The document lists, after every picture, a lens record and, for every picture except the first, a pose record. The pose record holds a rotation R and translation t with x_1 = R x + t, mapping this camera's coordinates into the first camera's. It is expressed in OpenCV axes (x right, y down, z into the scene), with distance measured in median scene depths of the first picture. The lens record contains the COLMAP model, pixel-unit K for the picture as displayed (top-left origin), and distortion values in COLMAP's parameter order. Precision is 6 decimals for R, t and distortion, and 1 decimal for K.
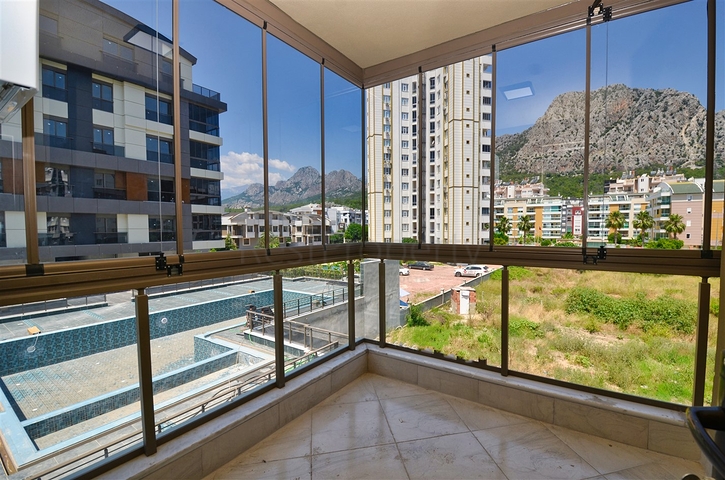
lens RADIAL K [[316.6, 0, 379.0], [0, 316.6, 240.2], [0, 0, 1]] dist [0.012480, -0.021966]
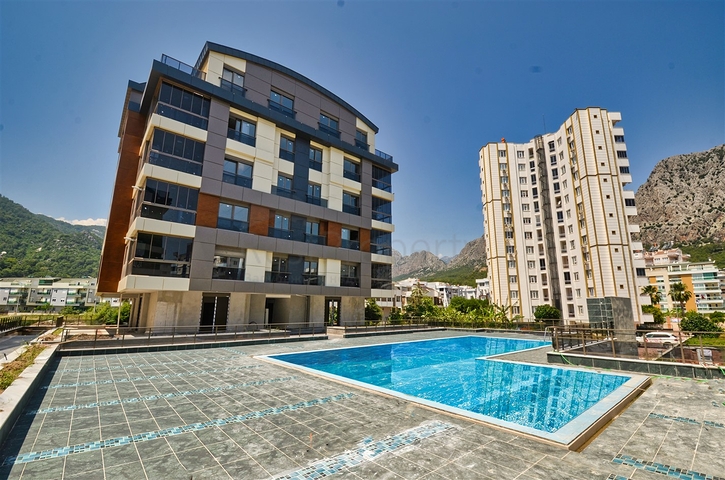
lens RADIAL K [[316.1, 0, 378.8], [0, 316.1, 243.6], [0, 0, 1]] dist [0.010274, -0.017152]
pose [[0.967864, -0.047947, -0.246860, -0.122814], [-0.012780, 0.971009, -0.238702, 0.041963], [0.251148, 0.234186, 0.939192, 0.007584]]
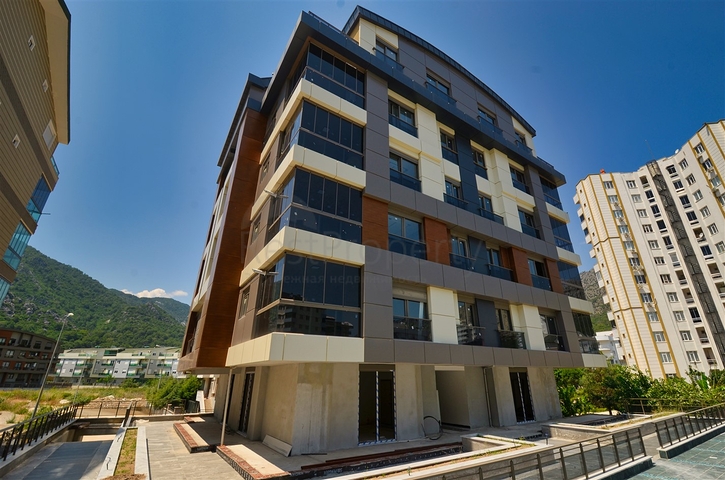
lens RADIAL K [[316.6, 0, 379.0], [0, 316.6, 240.2], [0, 0, 1]] dist [0.012480, -0.021966]
pose [[0.924708, -0.155303, -0.347557, -0.282322], [-0.009811, 0.902972, -0.429586, 0.030354], [0.380551, 0.400652, 0.833462, 0.090168]]
